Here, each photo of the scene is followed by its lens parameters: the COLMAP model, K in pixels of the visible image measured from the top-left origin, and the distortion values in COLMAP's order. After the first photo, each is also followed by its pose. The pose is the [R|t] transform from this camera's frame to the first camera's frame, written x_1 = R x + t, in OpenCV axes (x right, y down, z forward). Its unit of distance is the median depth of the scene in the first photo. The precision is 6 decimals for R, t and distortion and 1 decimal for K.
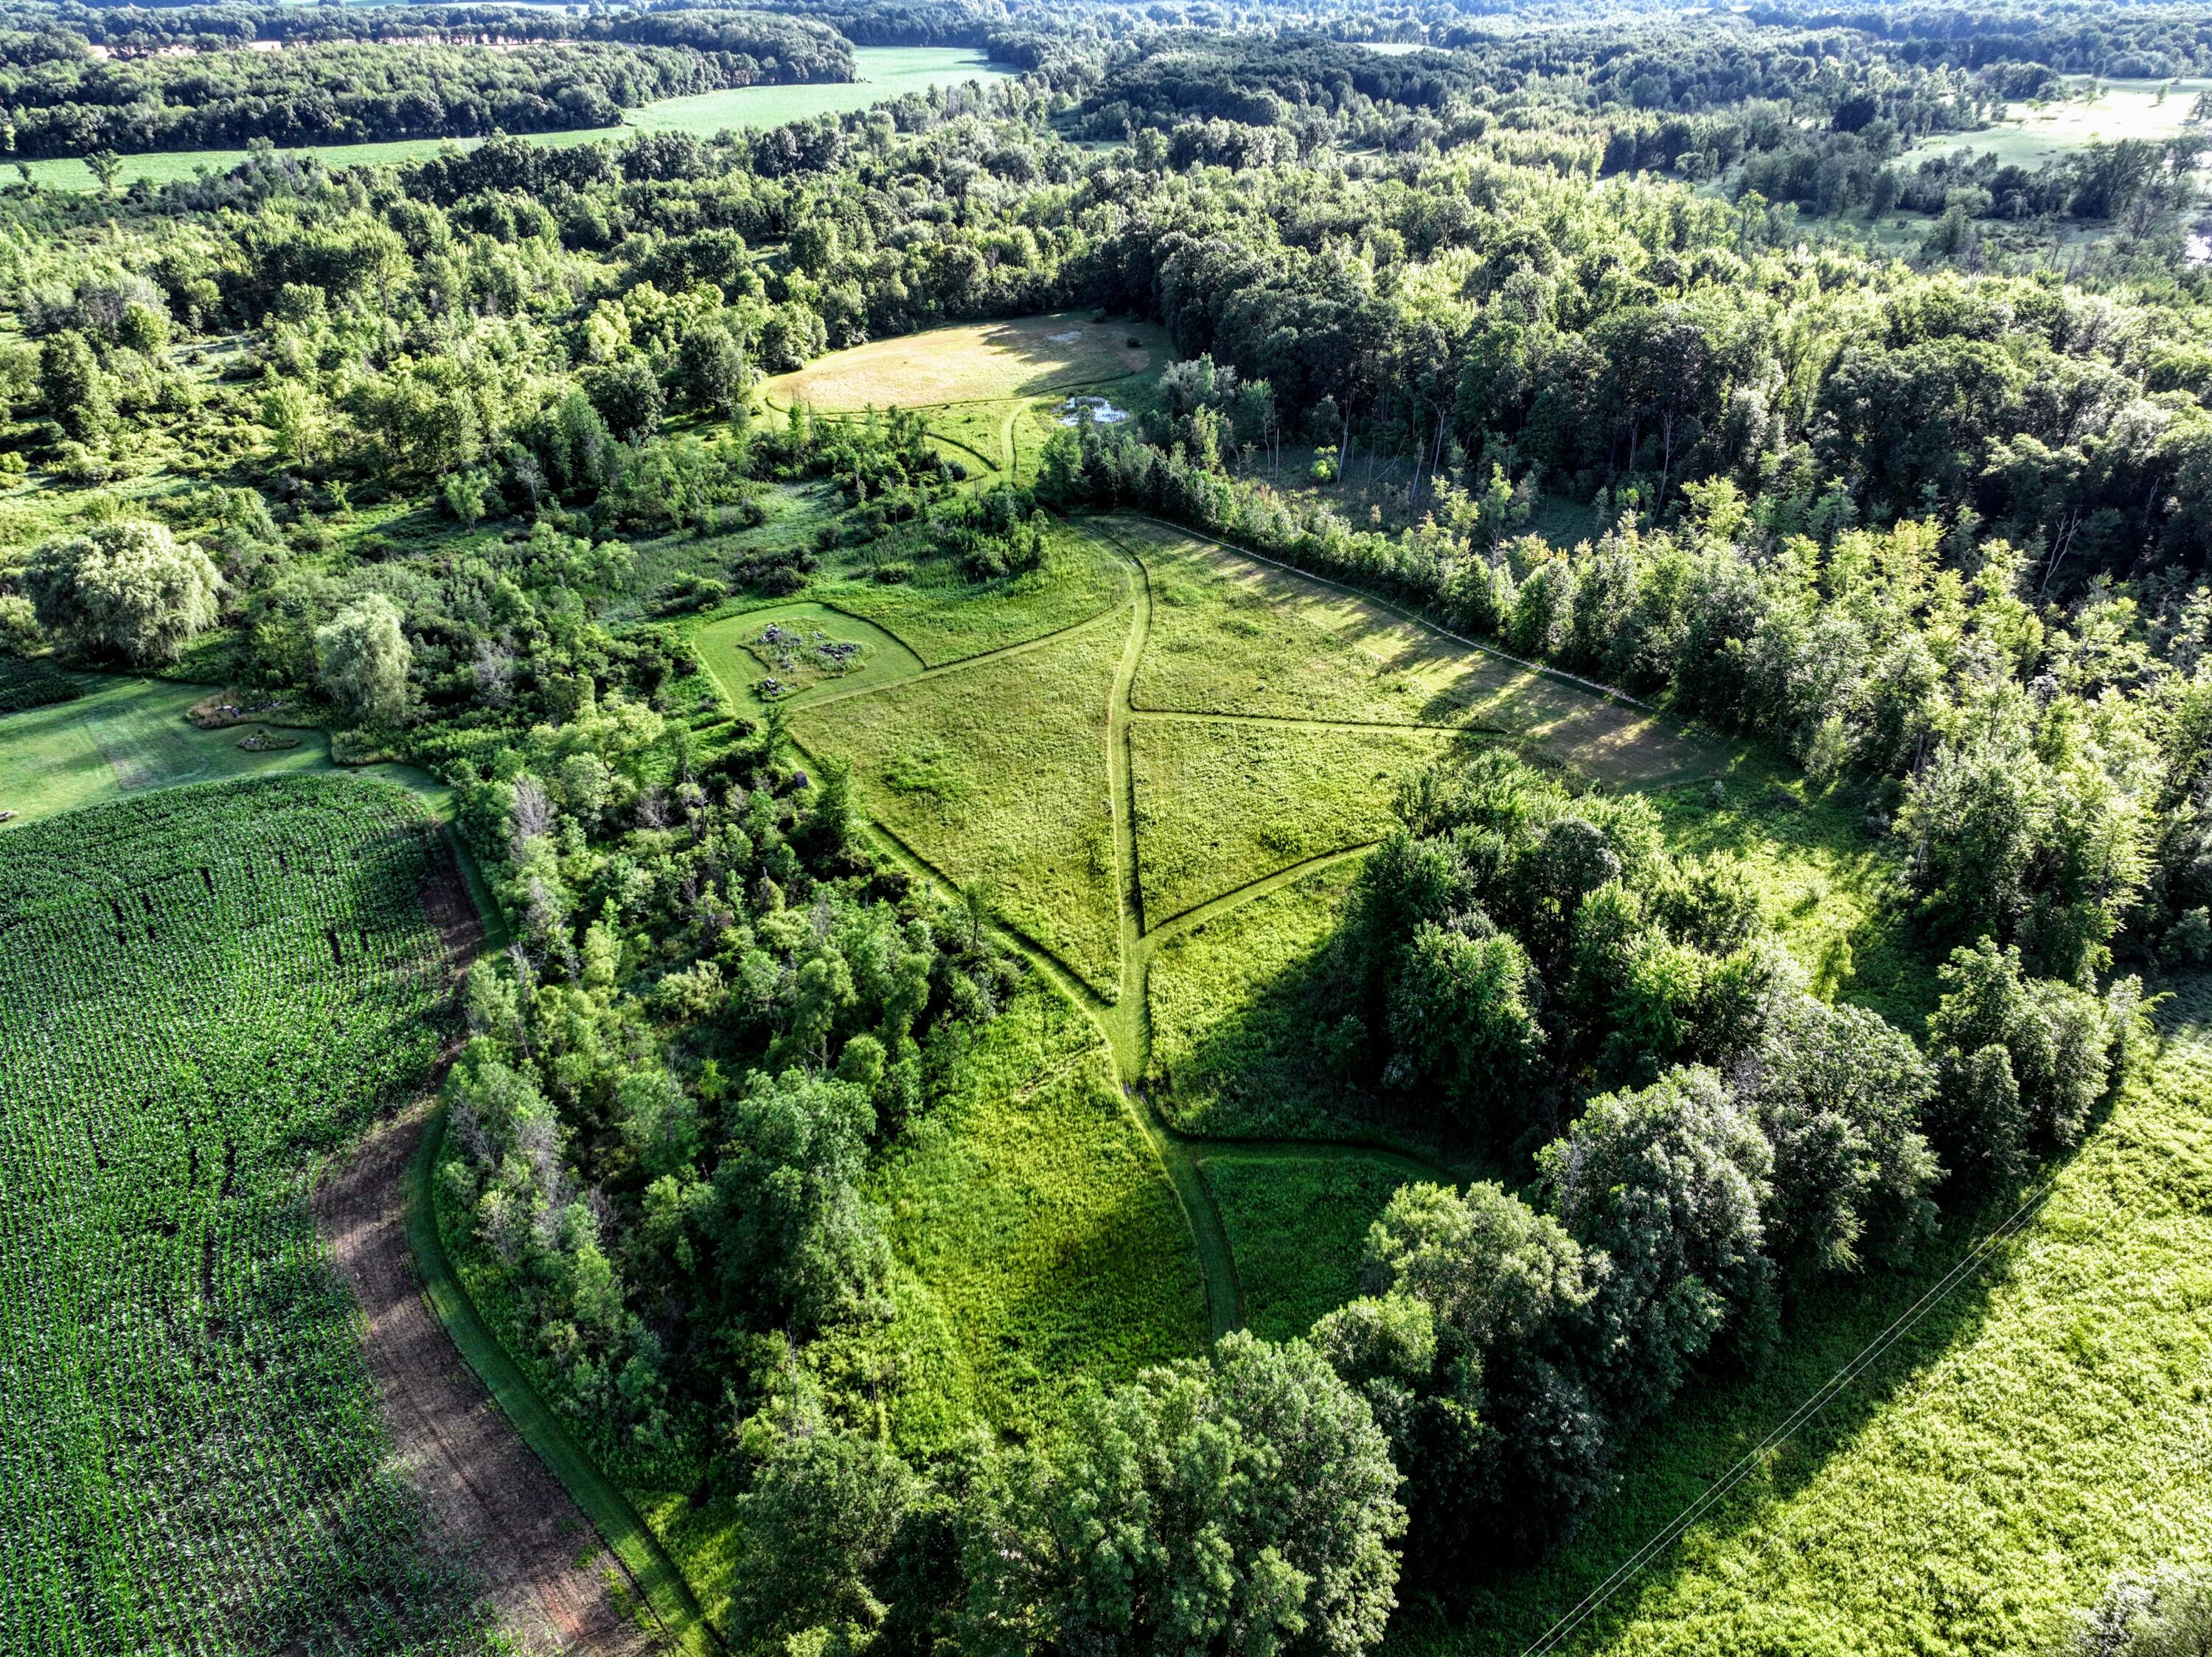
lens RADIAL K [[1541.6, 0, 1105.2], [0, 1541.6, 833.8], [0, 0, 1]] dist [-0.018872, 0.031689]
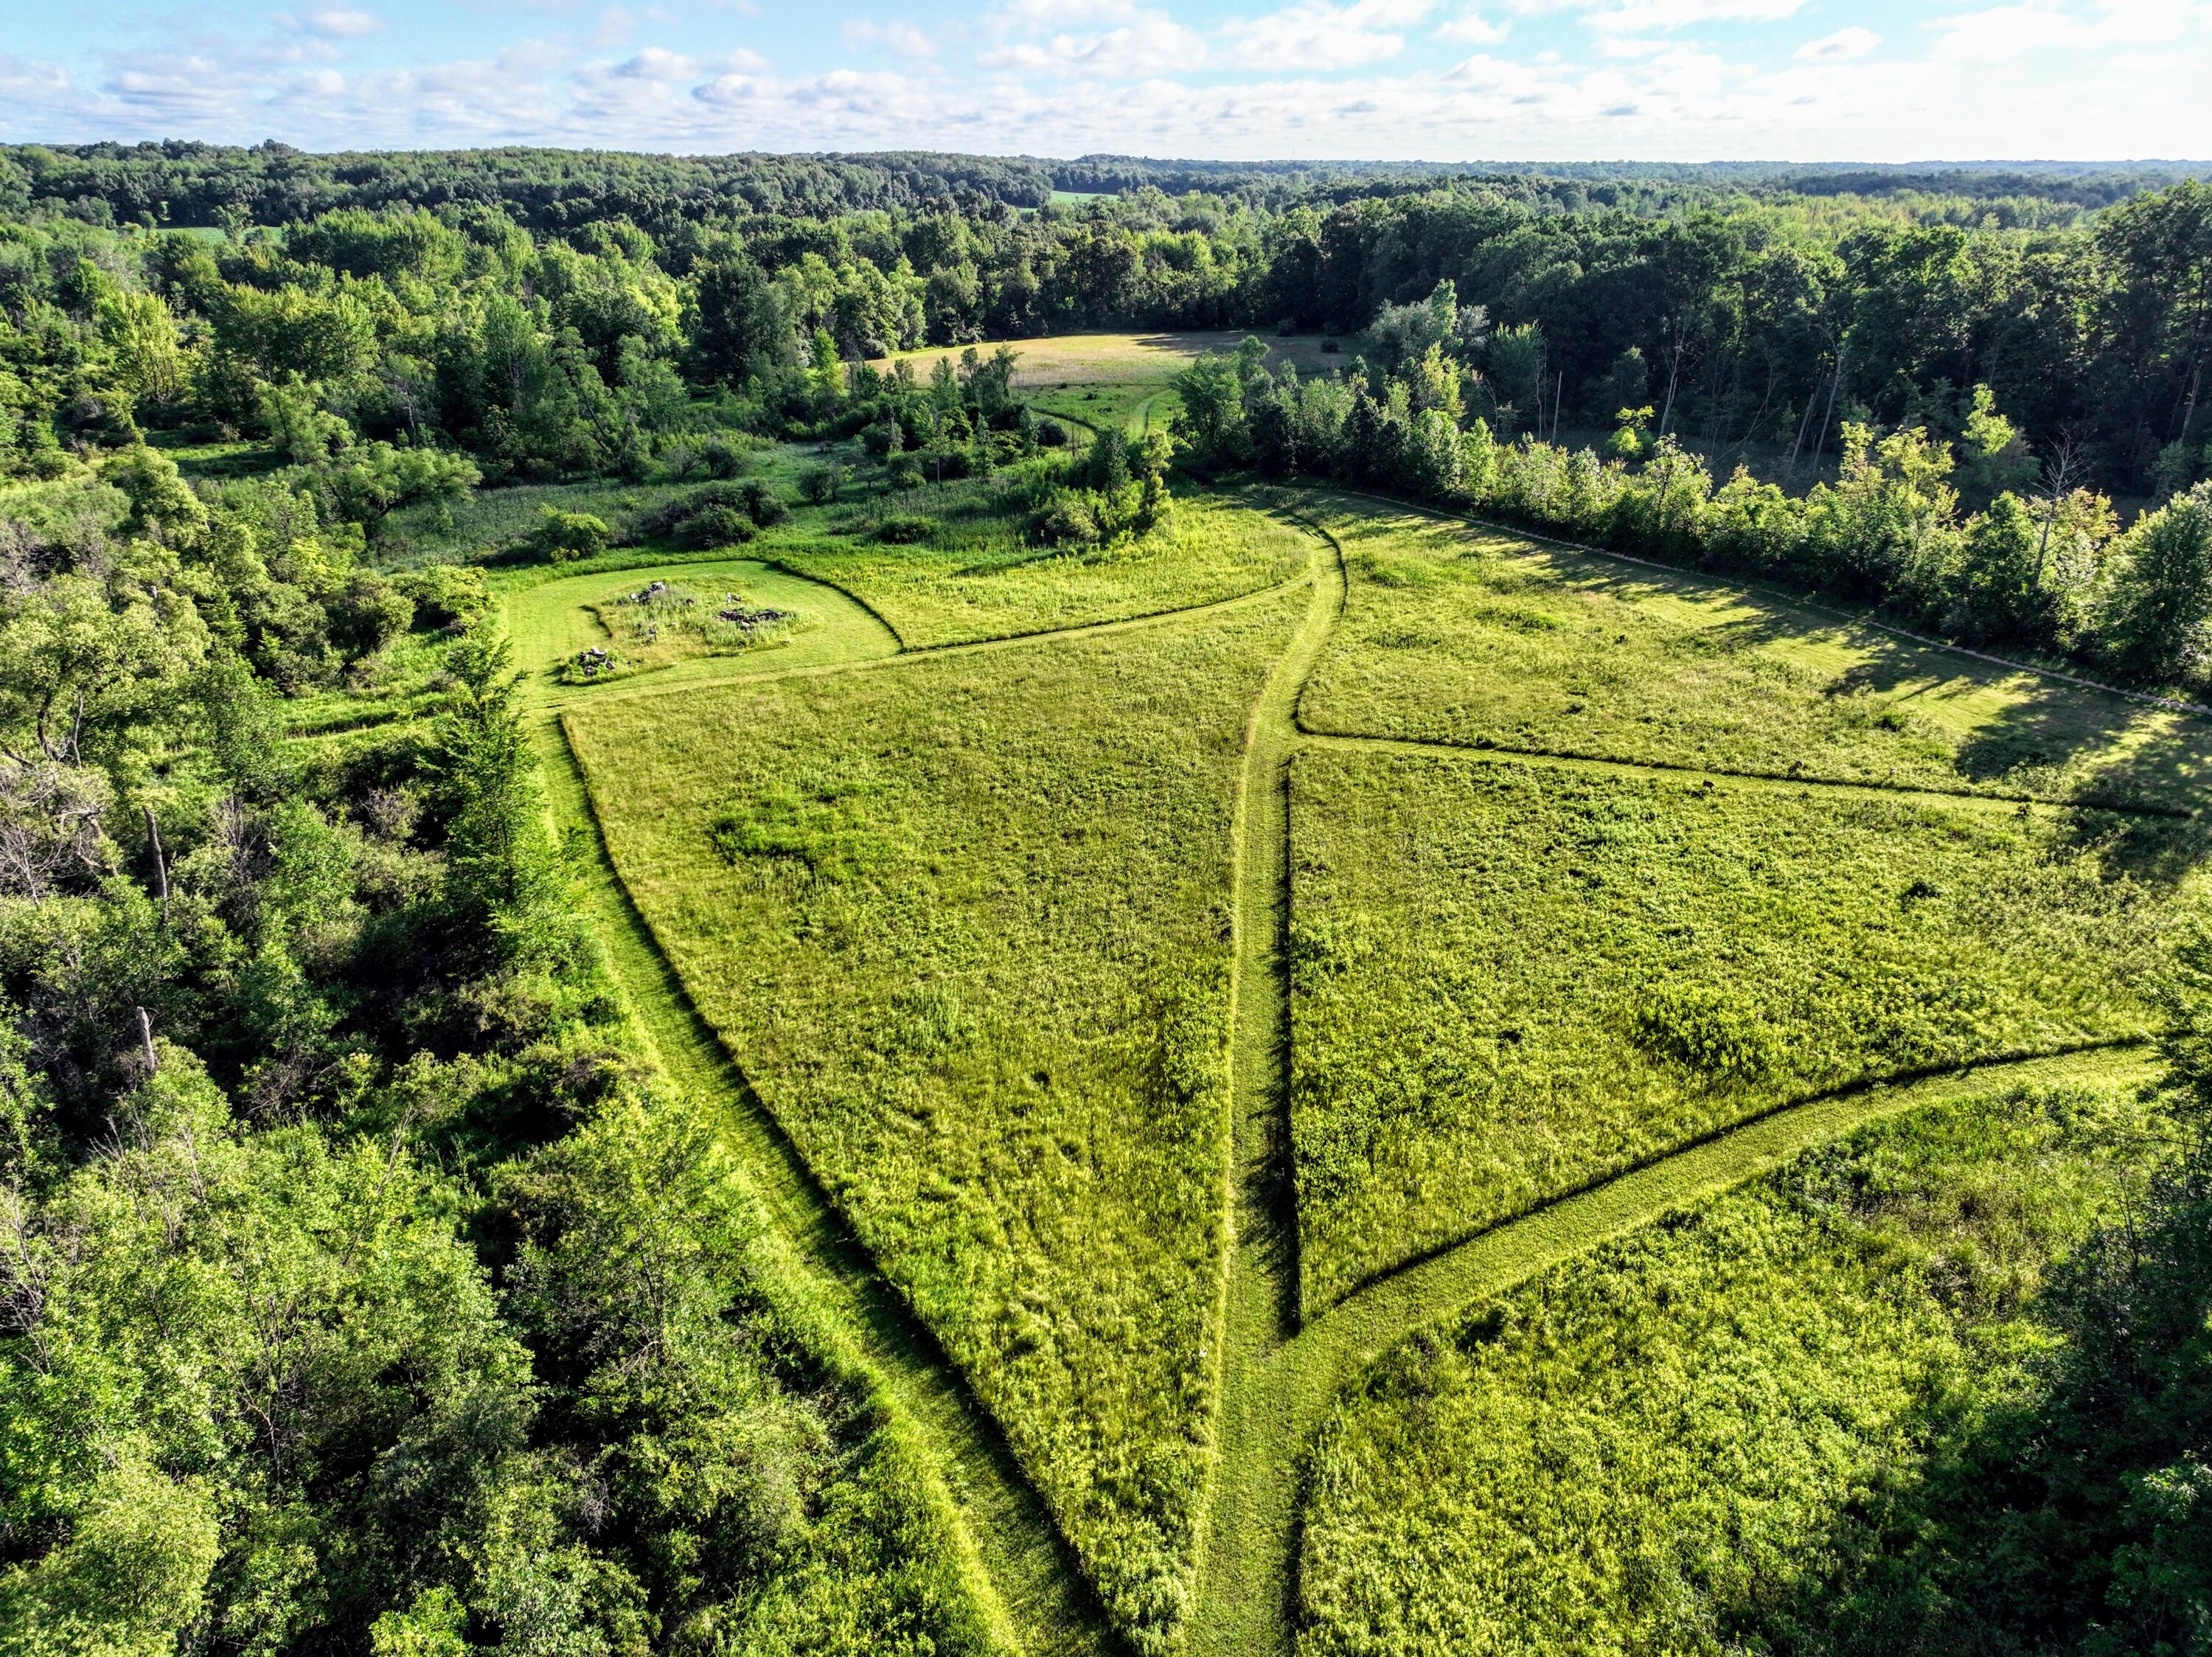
lens RADIAL K [[1541.6, 0, 1105.2], [0, 1541.6, 833.8], [0, 0, 1]] dist [-0.018872, 0.031689]
pose [[0.992130, 0.057341, -0.111306, 0.006631], [-0.069418, 0.991741, -0.107844, 0.002390], [0.104203, 0.114722, 0.987917, 0.281390]]
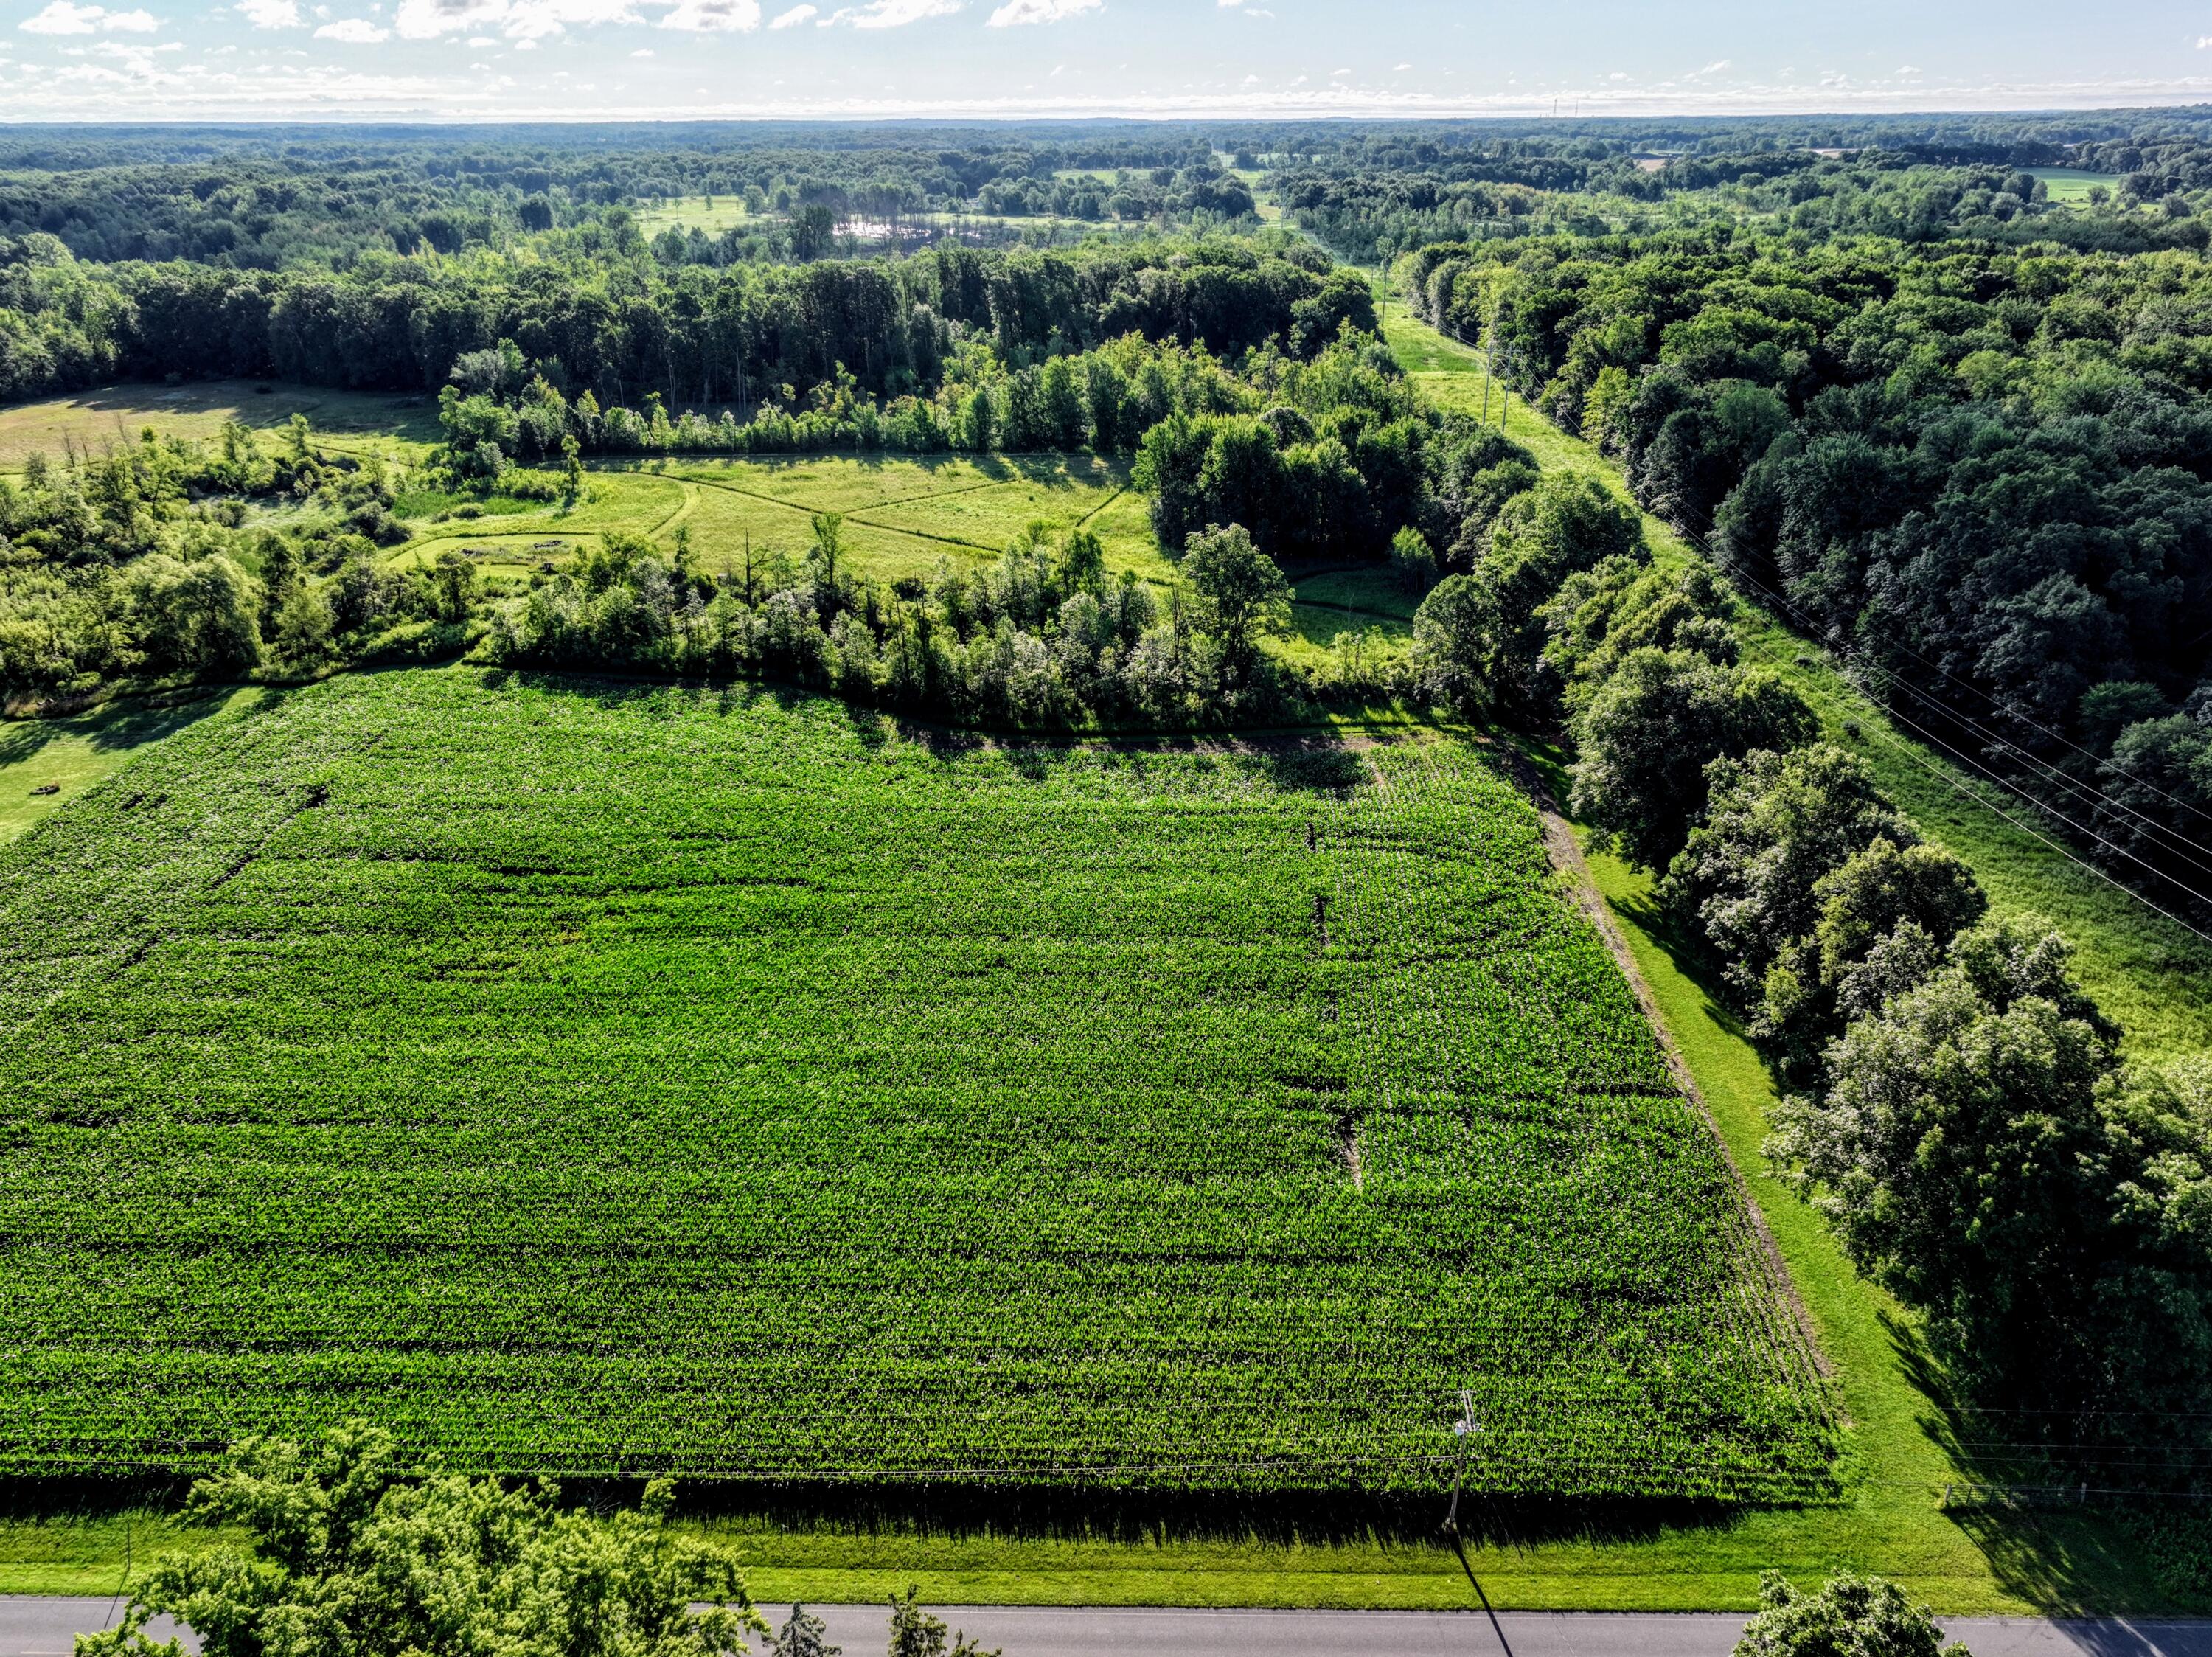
lens RADIAL K [[1541.6, 0, 1105.2], [0, 1541.6, 833.8], [0, 0, 1]] dist [-0.018872, 0.031689]
pose [[0.625890, -0.319684, 0.711381, -0.449497], [0.385041, 0.919878, 0.074611, 0.084528], [-0.678236, 0.227213, 0.698835, -0.006629]]
